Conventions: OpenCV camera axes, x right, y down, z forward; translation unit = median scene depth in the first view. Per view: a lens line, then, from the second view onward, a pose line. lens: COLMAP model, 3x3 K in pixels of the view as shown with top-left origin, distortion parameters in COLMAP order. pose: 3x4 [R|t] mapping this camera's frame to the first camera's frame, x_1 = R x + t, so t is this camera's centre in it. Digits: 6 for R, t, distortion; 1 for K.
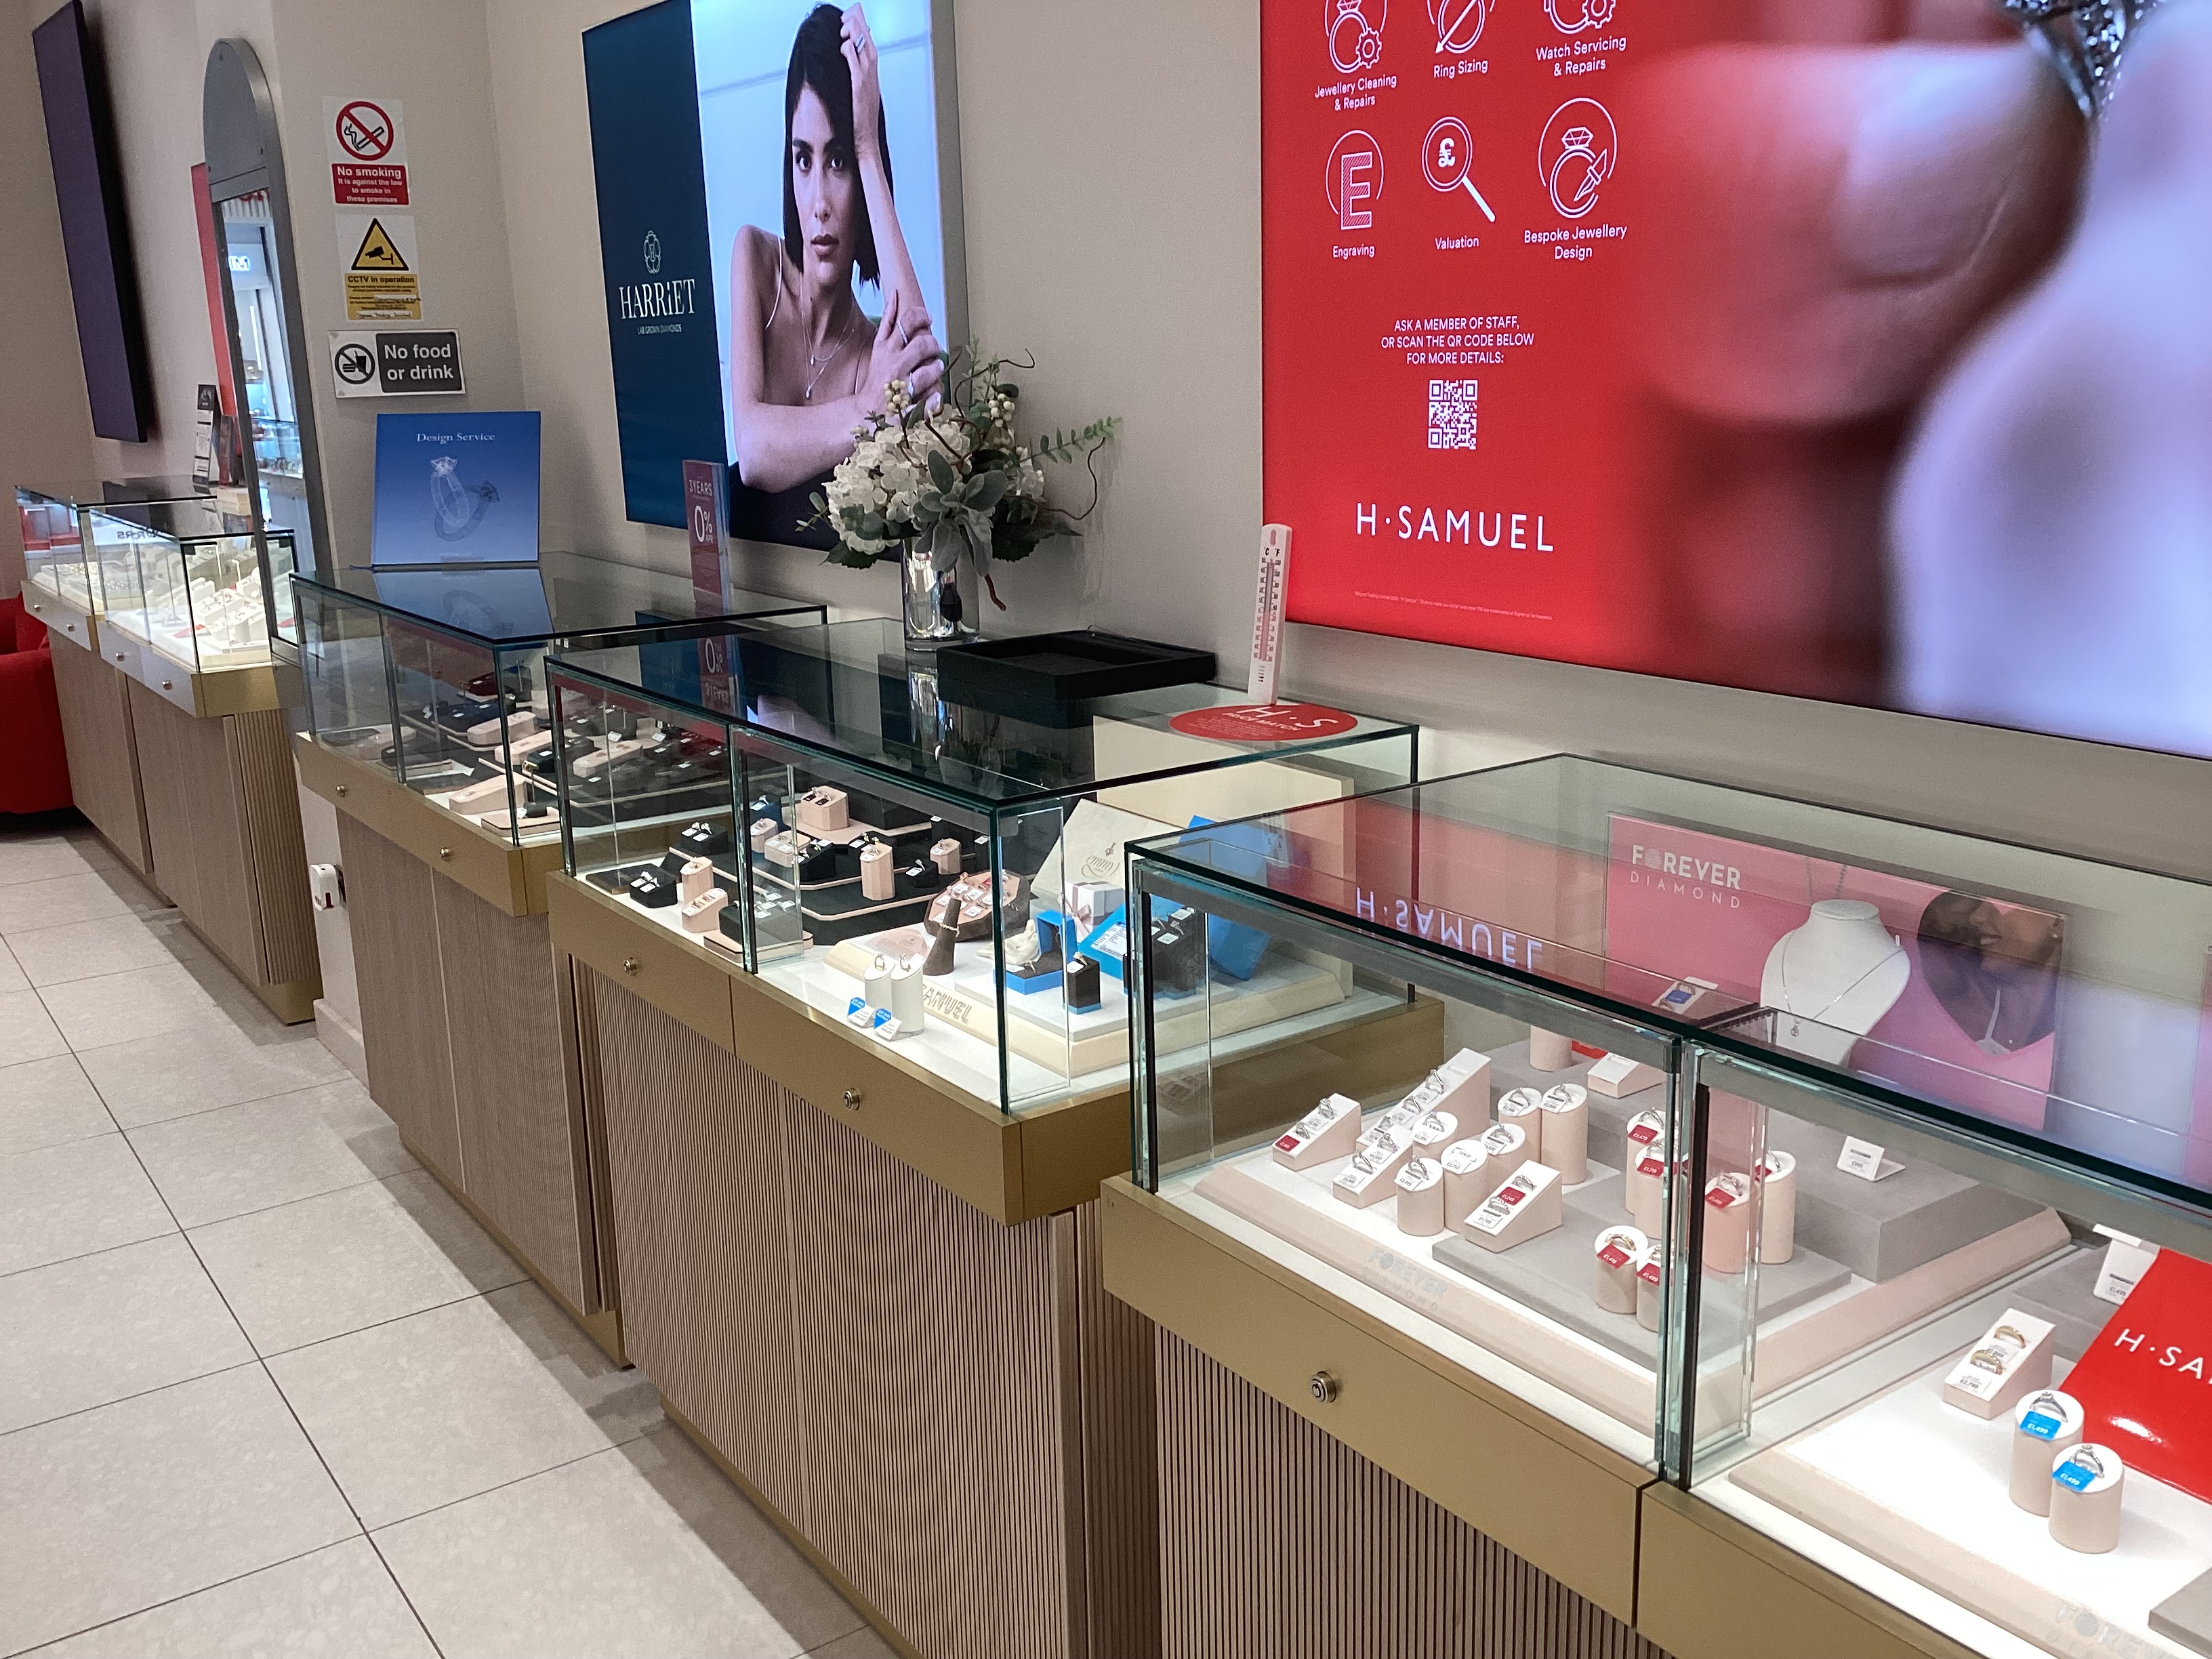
lens RADIAL K [[2008.9, 0, 1106.0], [0, 2008.9, 829.5], [0, 0, 1]] dist [0.124440, -0.243905]
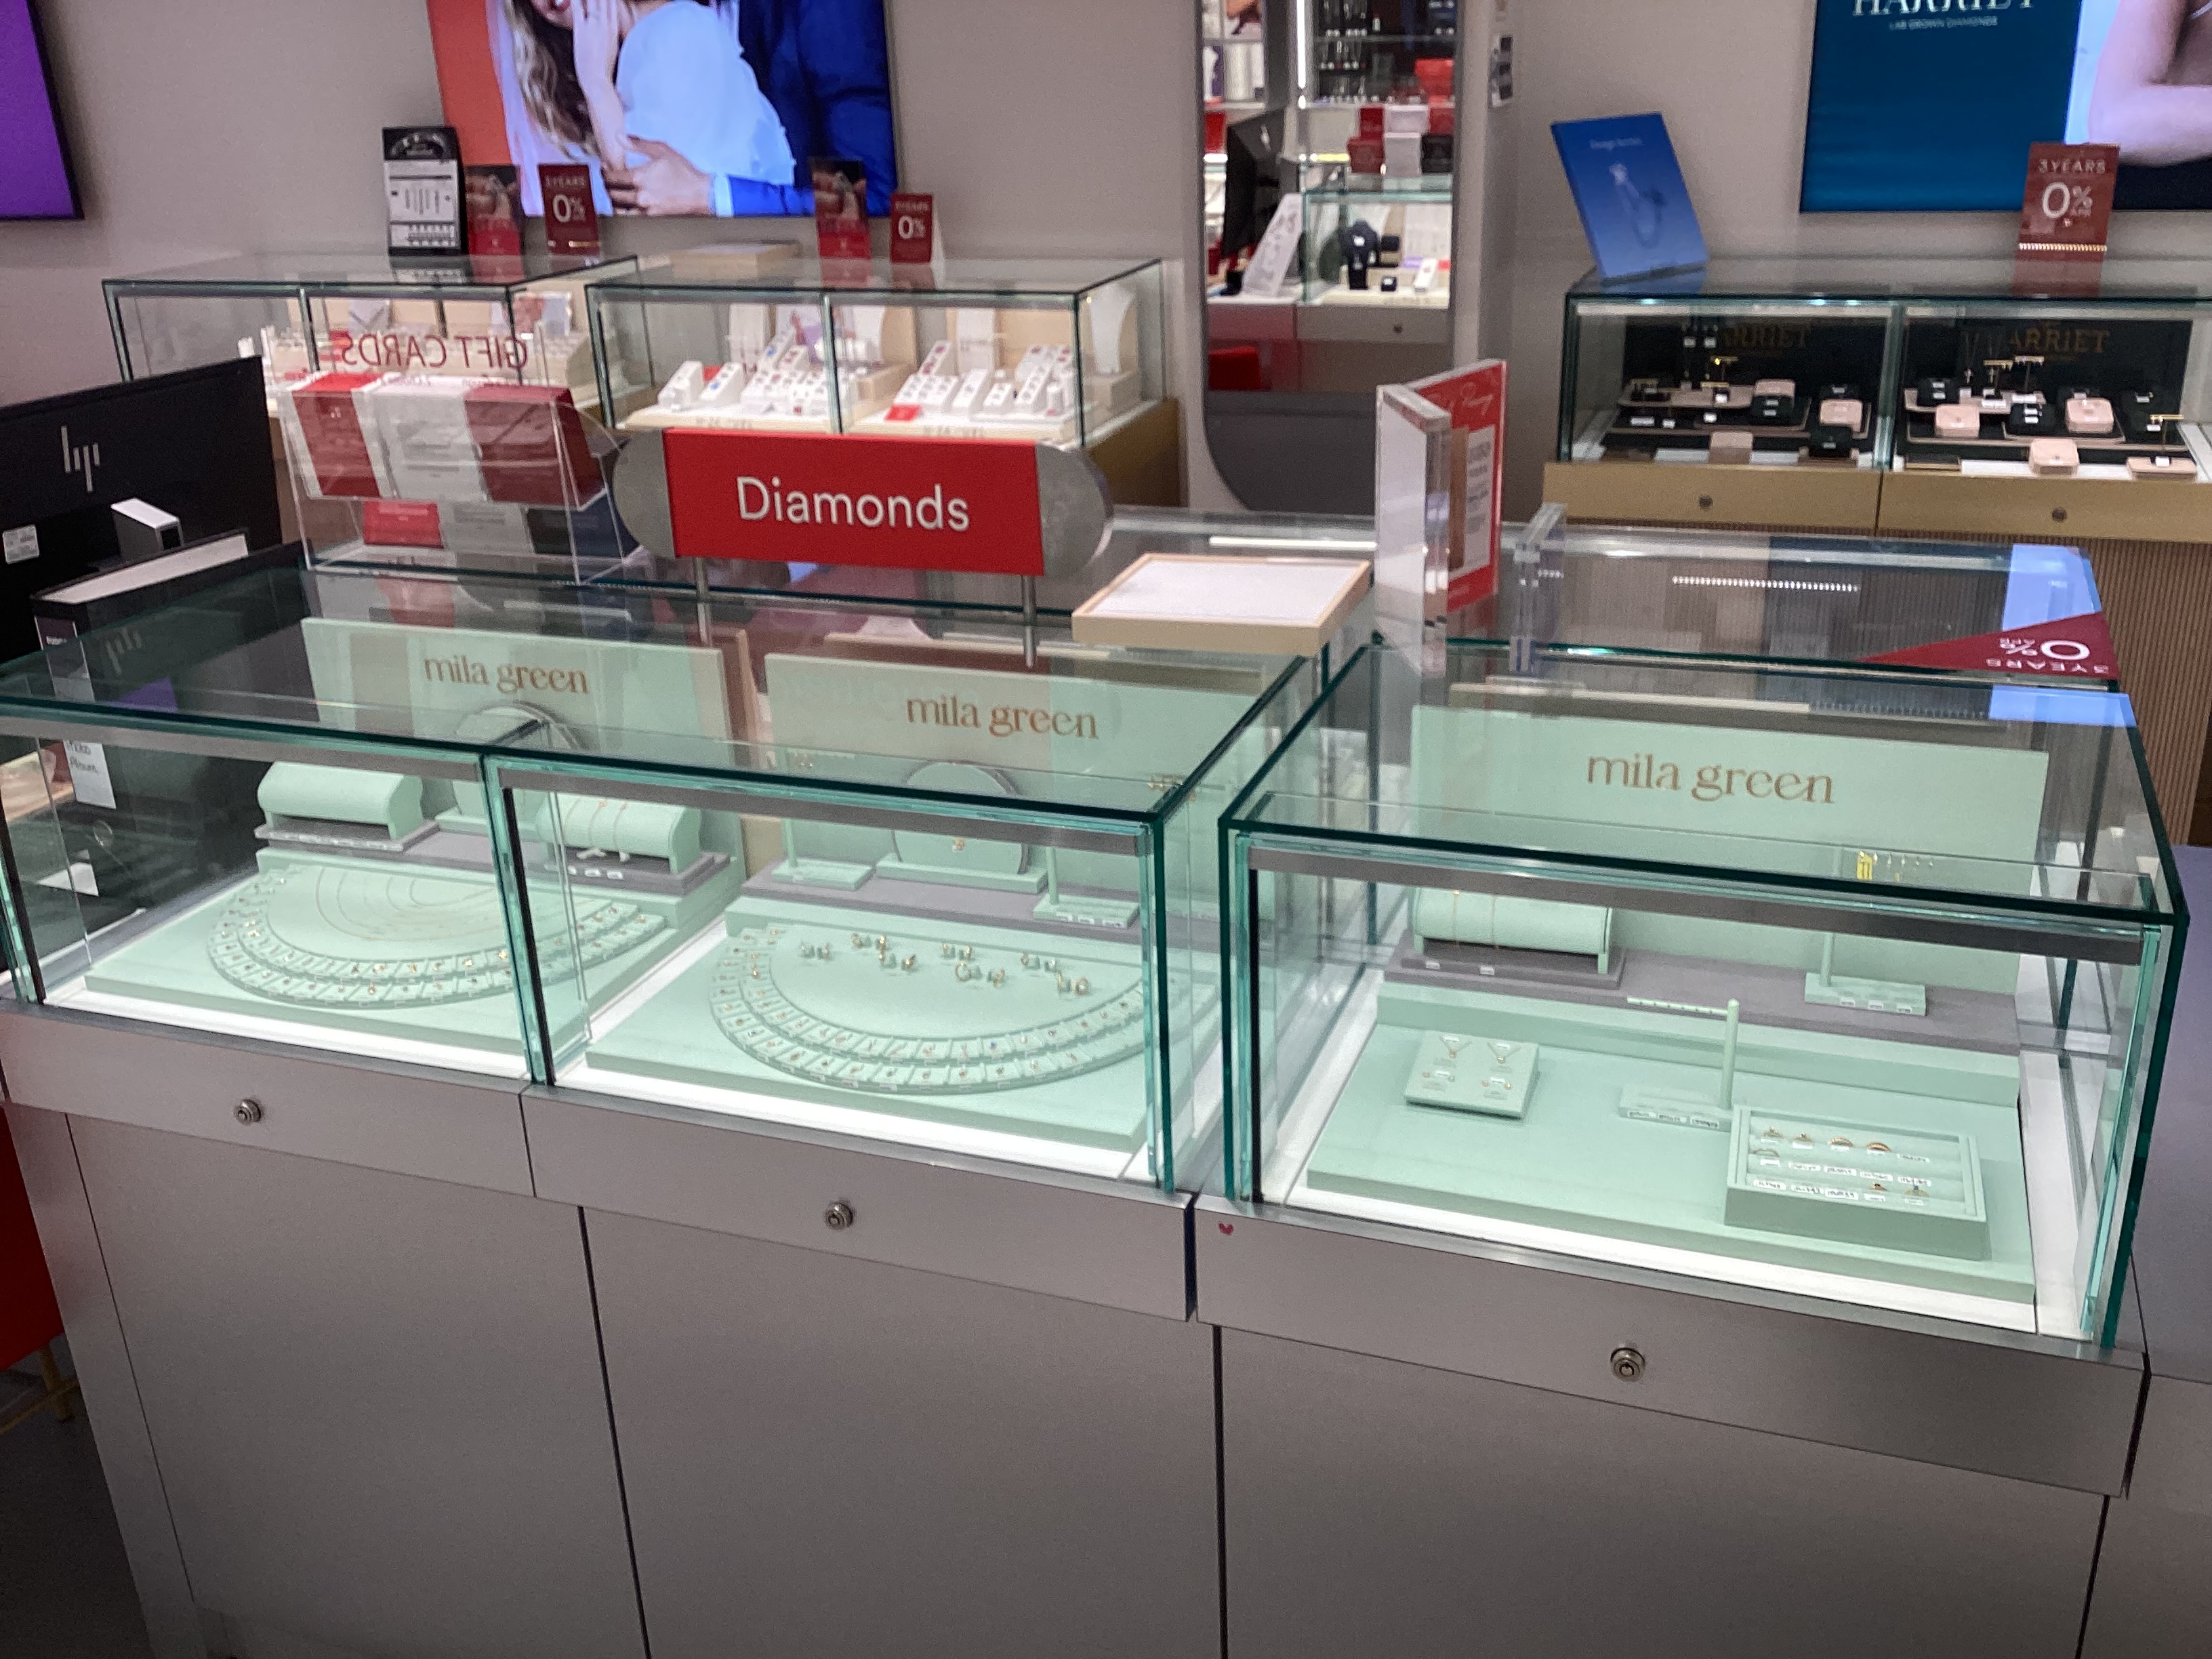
lens RADIAL K [[2008.9, 0, 1106.0], [0, 2008.9, 829.5], [0, 0, 1]] dist [0.124440, -0.243905]
pose [[0.820052, -0.223696, 0.526759, -1.673654], [0.156154, 0.972977, 0.170092, -0.110786], [-0.550573, -0.057229, 0.832823, 0.427802]]
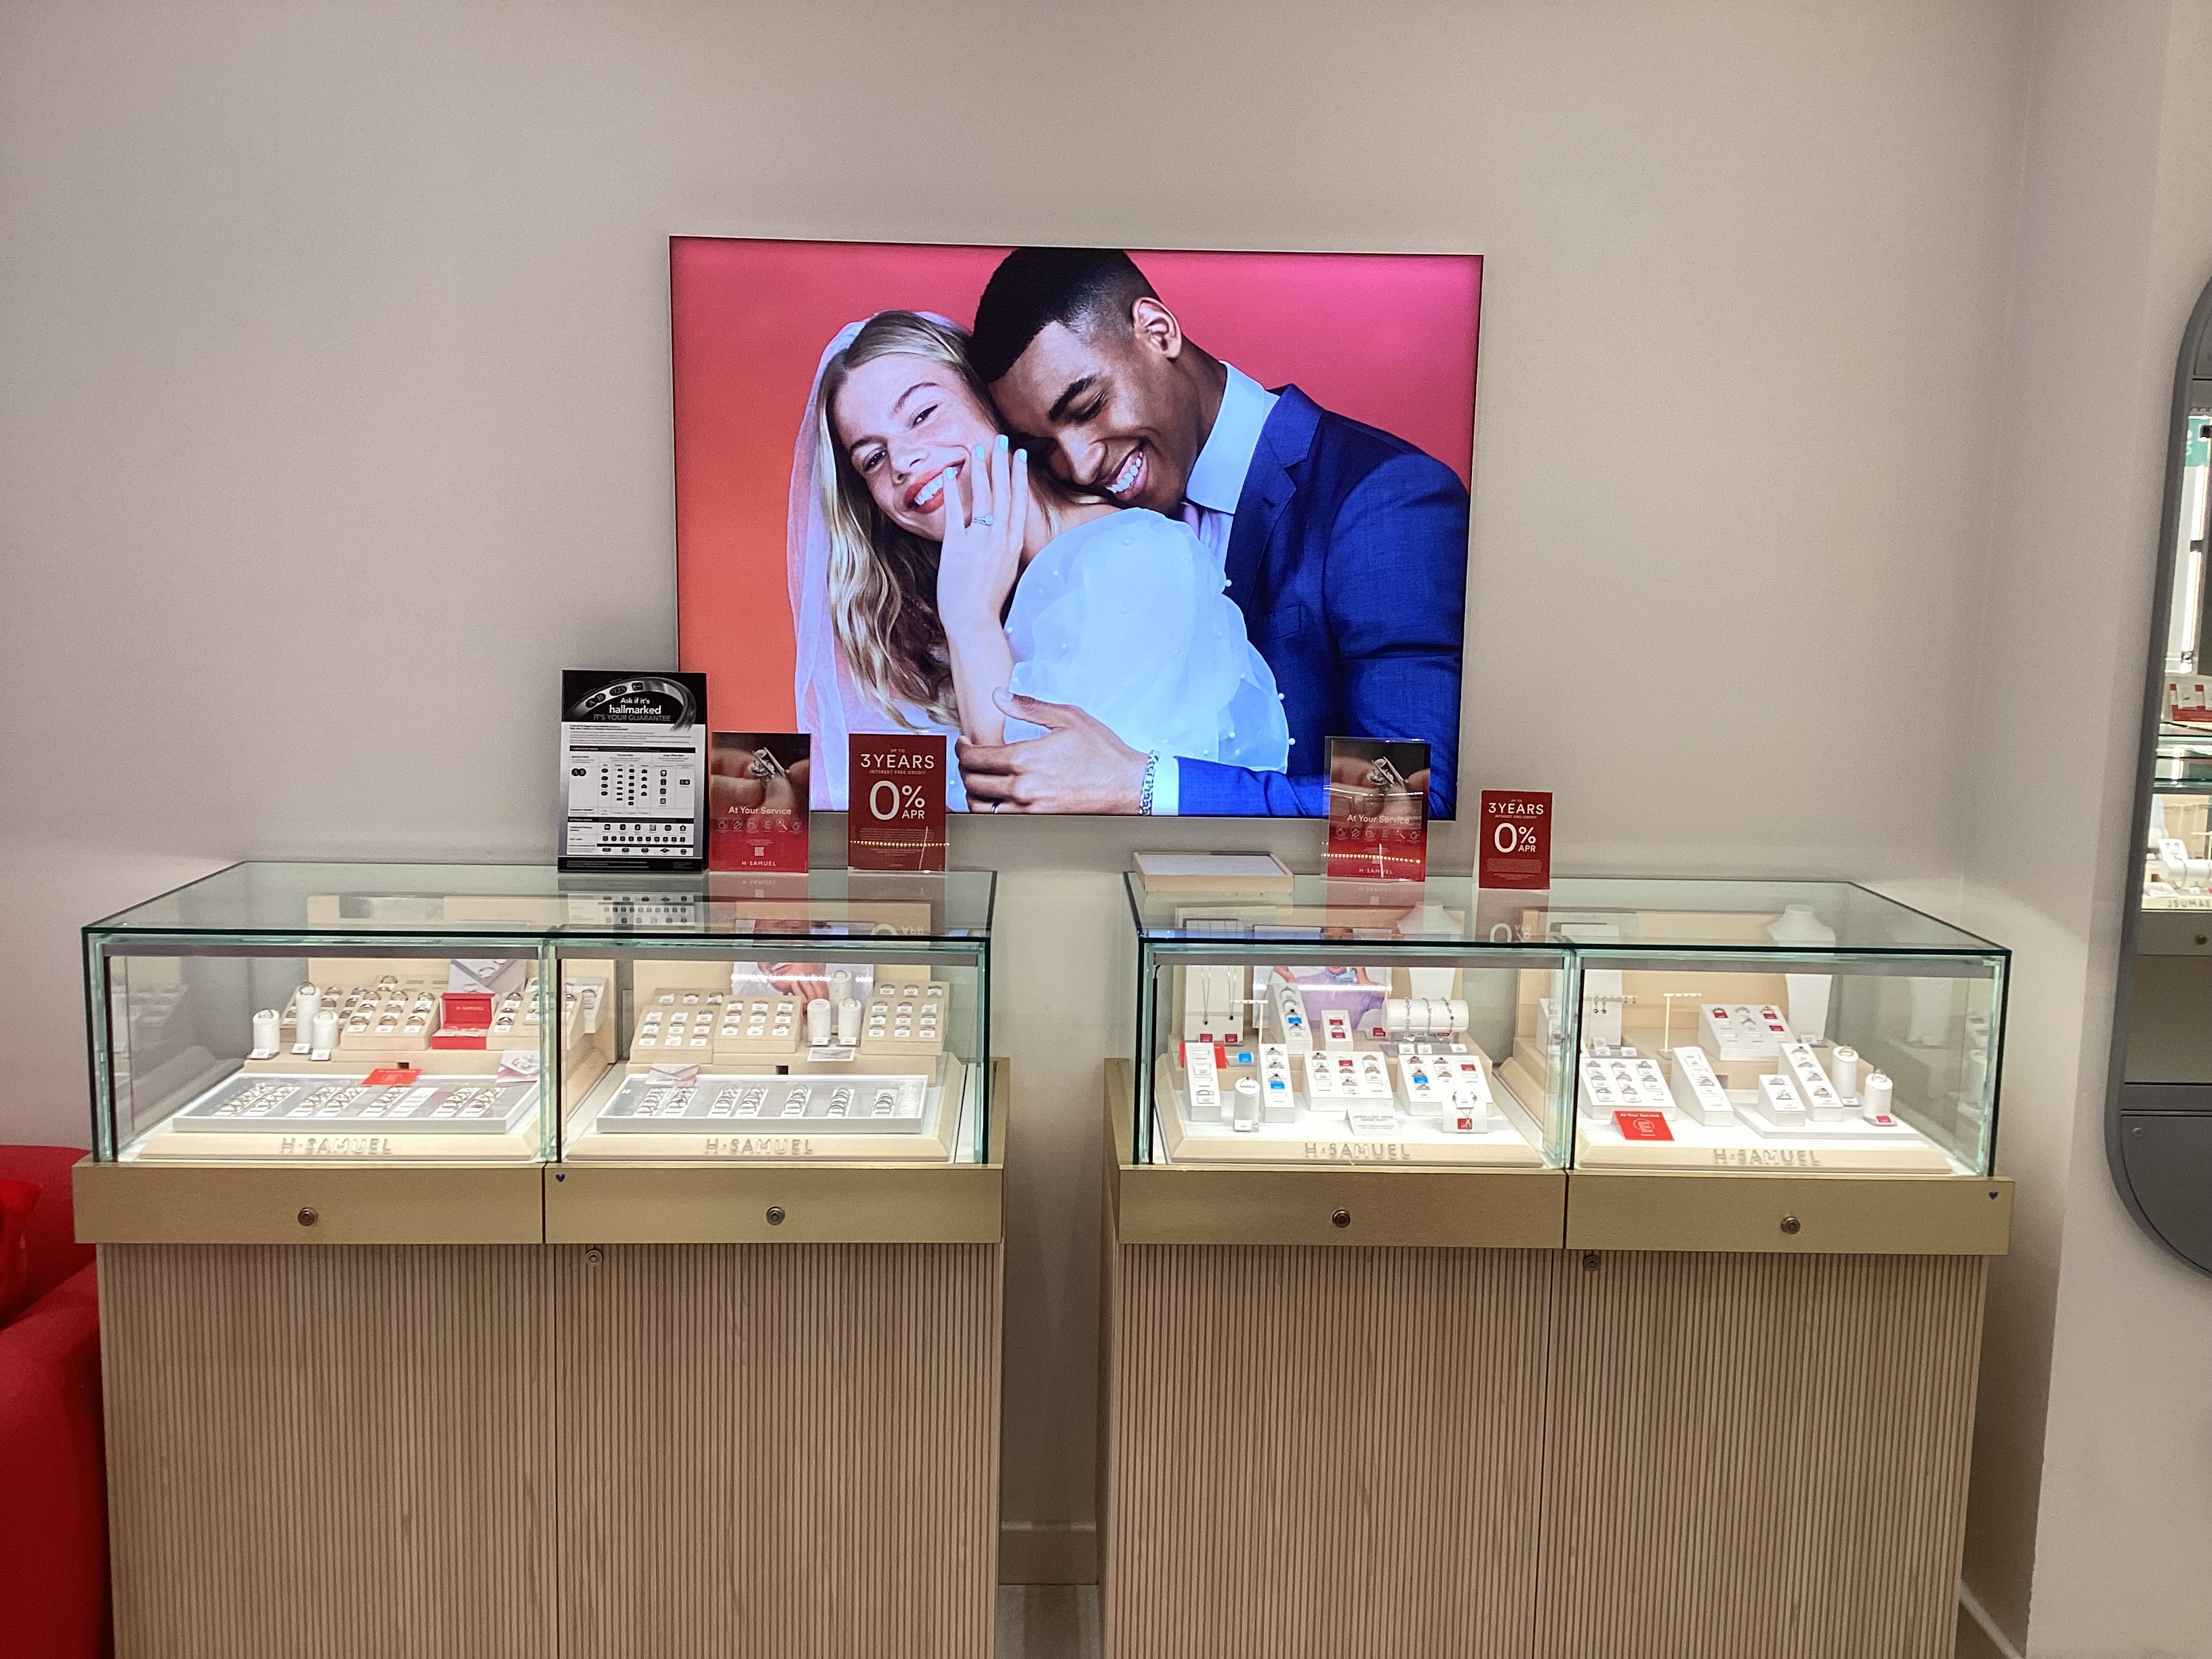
lens RADIAL K [[2008.9, 0, 1106.0], [0, 2008.9, 829.5], [0, 0, 1]] dist [0.124440, -0.243905]
pose [[0.545774, -0.080478, 0.834059, -1.879798], [0.168561, 0.985574, -0.015202, -0.368874], [-0.820803, 0.148887, 0.551466, 1.540864]]
